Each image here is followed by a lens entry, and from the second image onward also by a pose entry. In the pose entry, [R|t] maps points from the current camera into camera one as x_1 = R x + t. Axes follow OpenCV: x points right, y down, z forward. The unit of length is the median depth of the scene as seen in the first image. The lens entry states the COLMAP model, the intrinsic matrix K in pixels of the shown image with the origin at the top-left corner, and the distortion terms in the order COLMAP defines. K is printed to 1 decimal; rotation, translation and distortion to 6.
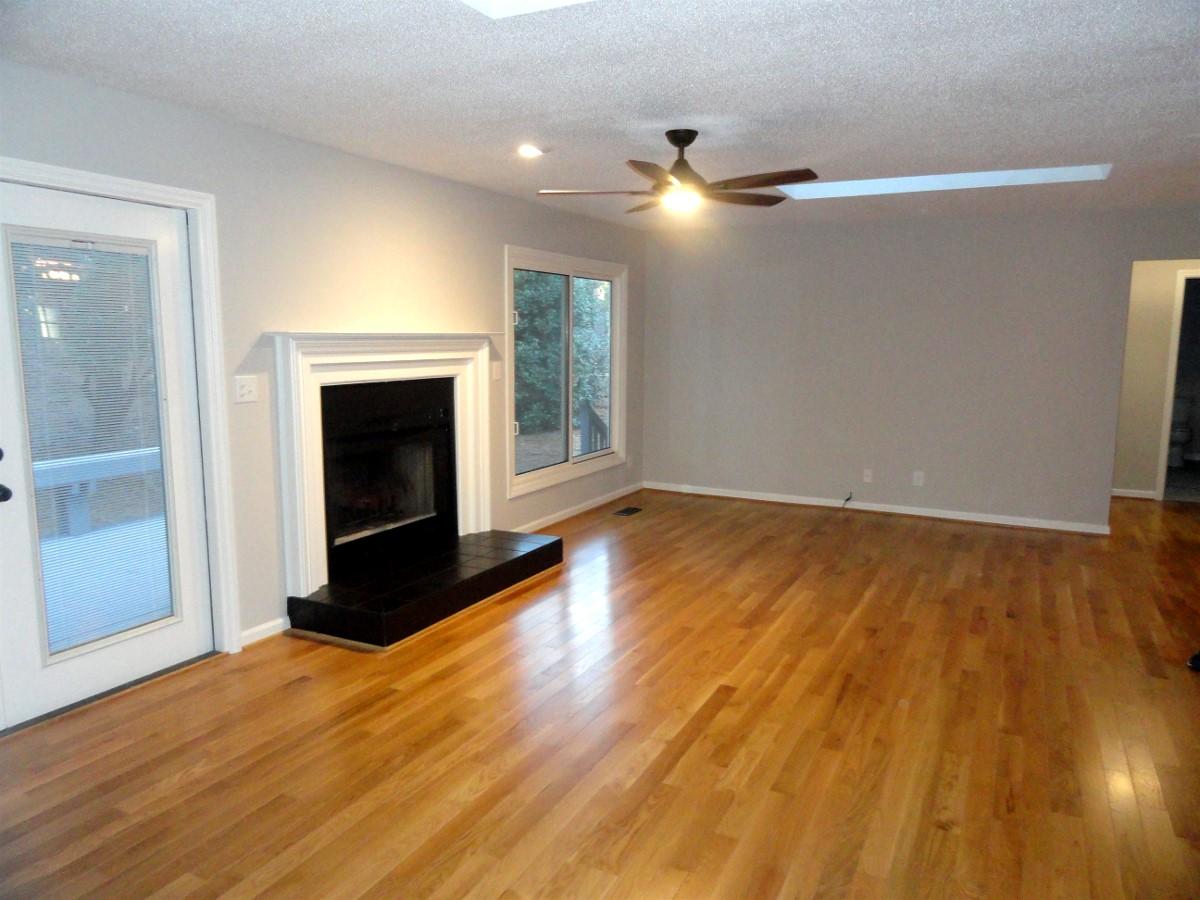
lens RADIAL K [[835.0, 0, 600.0], [0, 835.0, 450.0], [0, 0, 1]] dist [-0.001227, 0.012865]
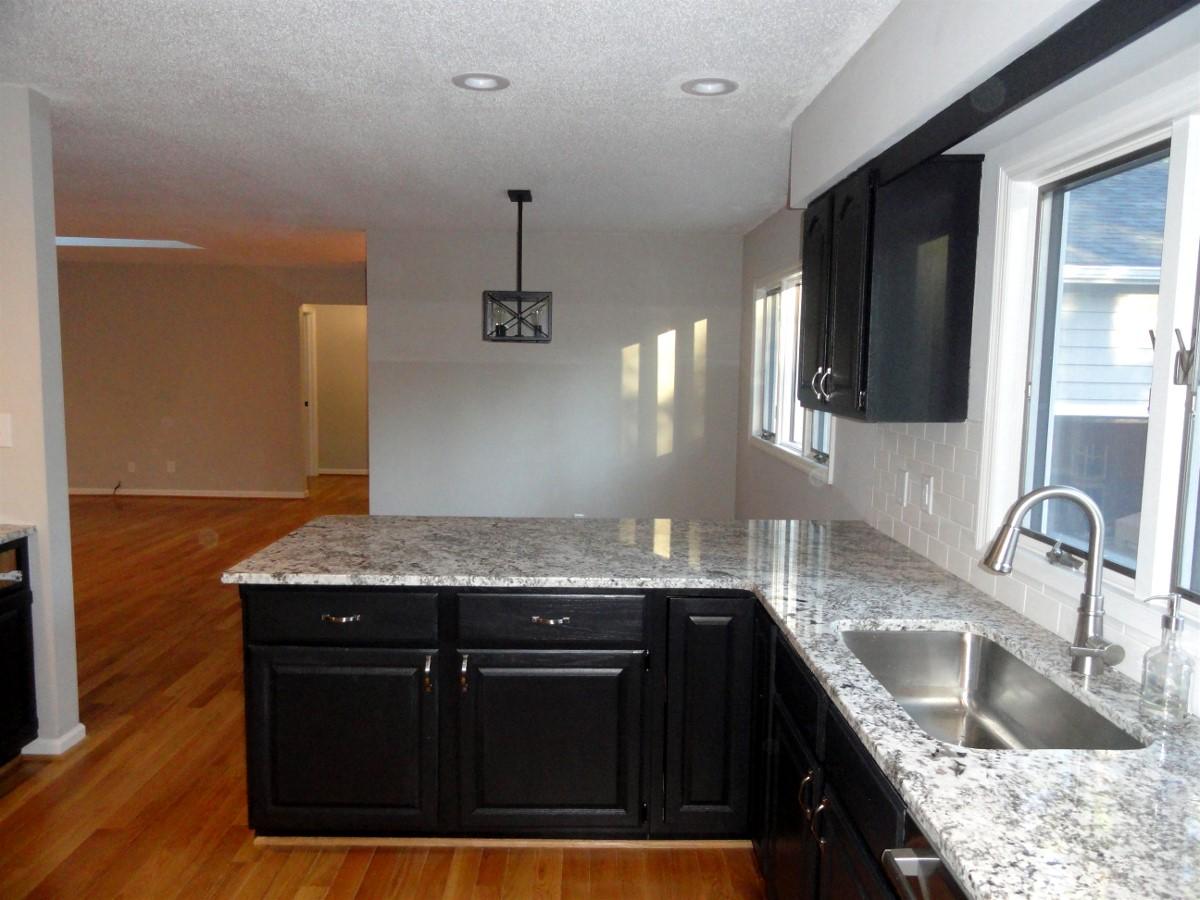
lens RADIAL K [[835.0, 0, 599.2], [0, 835.0, 446.9], [0, 0, 1]] dist [-0.001227, 0.012865]
pose [[0.882217, -0.043734, 0.468808, 0.563989], [0.056522, 0.998314, -0.013235, 0.089992], [-0.467438, 0.038174, 0.883201, -0.683902]]
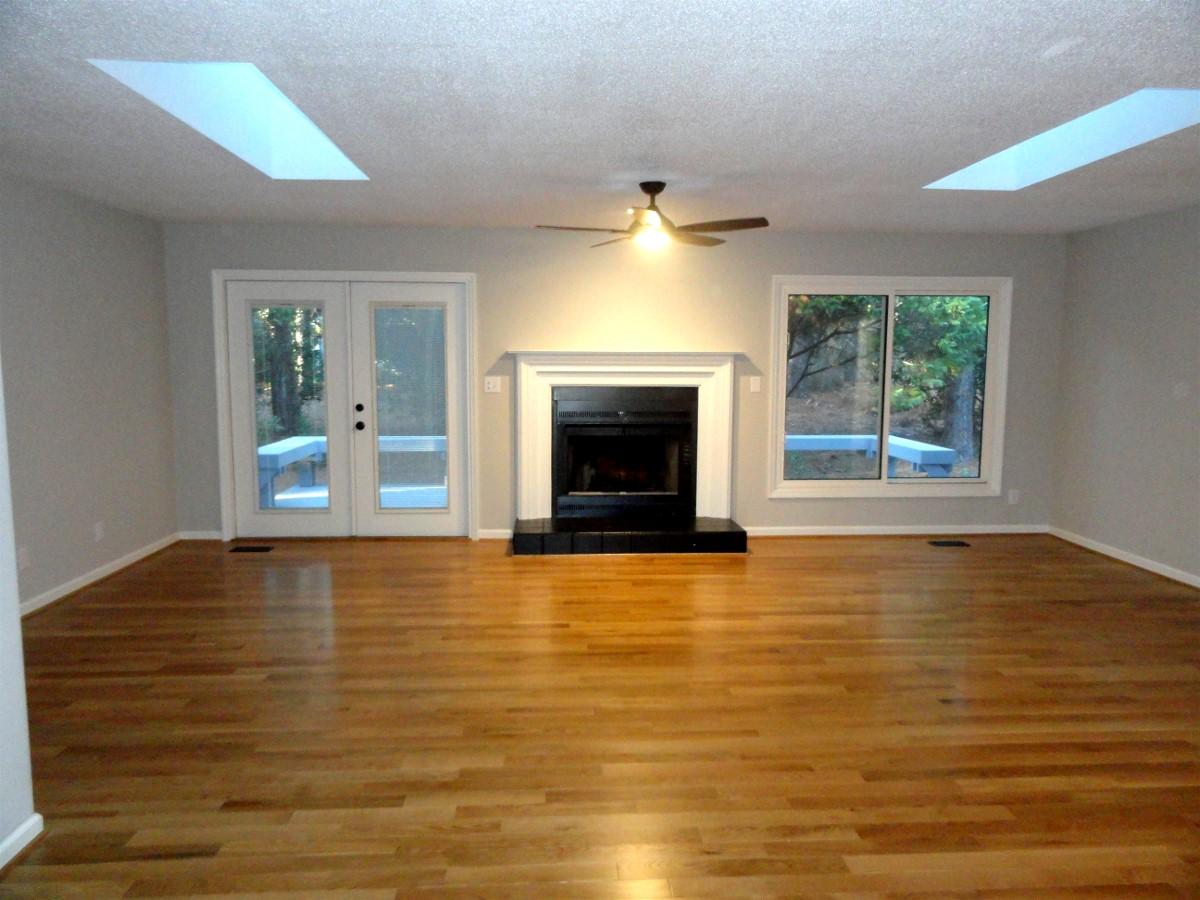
lens RADIAL K [[835.0, 0, 608.0], [0, 835.0, 444.2], [0, 0, 1]] dist [-0.001227, 0.012865]
pose [[0.505902, 0.085050, -0.858388, 0.997834], [-0.120083, 0.992381, 0.027554, -0.025027], [0.854192, 0.089139, 0.512261, 0.305294]]
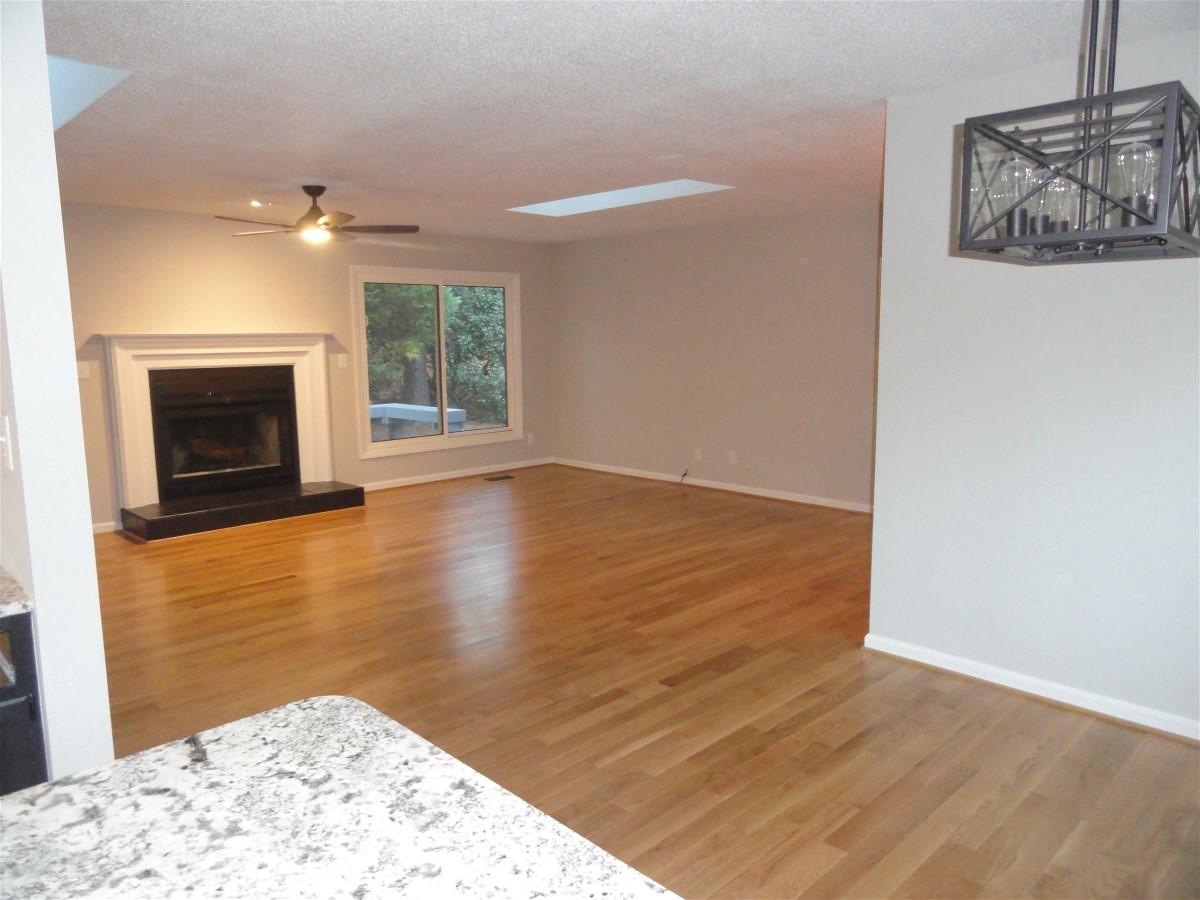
lens RADIAL K [[835.0, 0, 601.5], [0, 835.0, 451.2], [0, 0, 1]] dist [-0.001227, 0.012865]
pose [[0.947333, 0.029065, -0.318927, 0.886192], [-0.028064, 0.999576, 0.007736, 0.033758], [0.319017, 0.001622, 0.947748, -0.155396]]
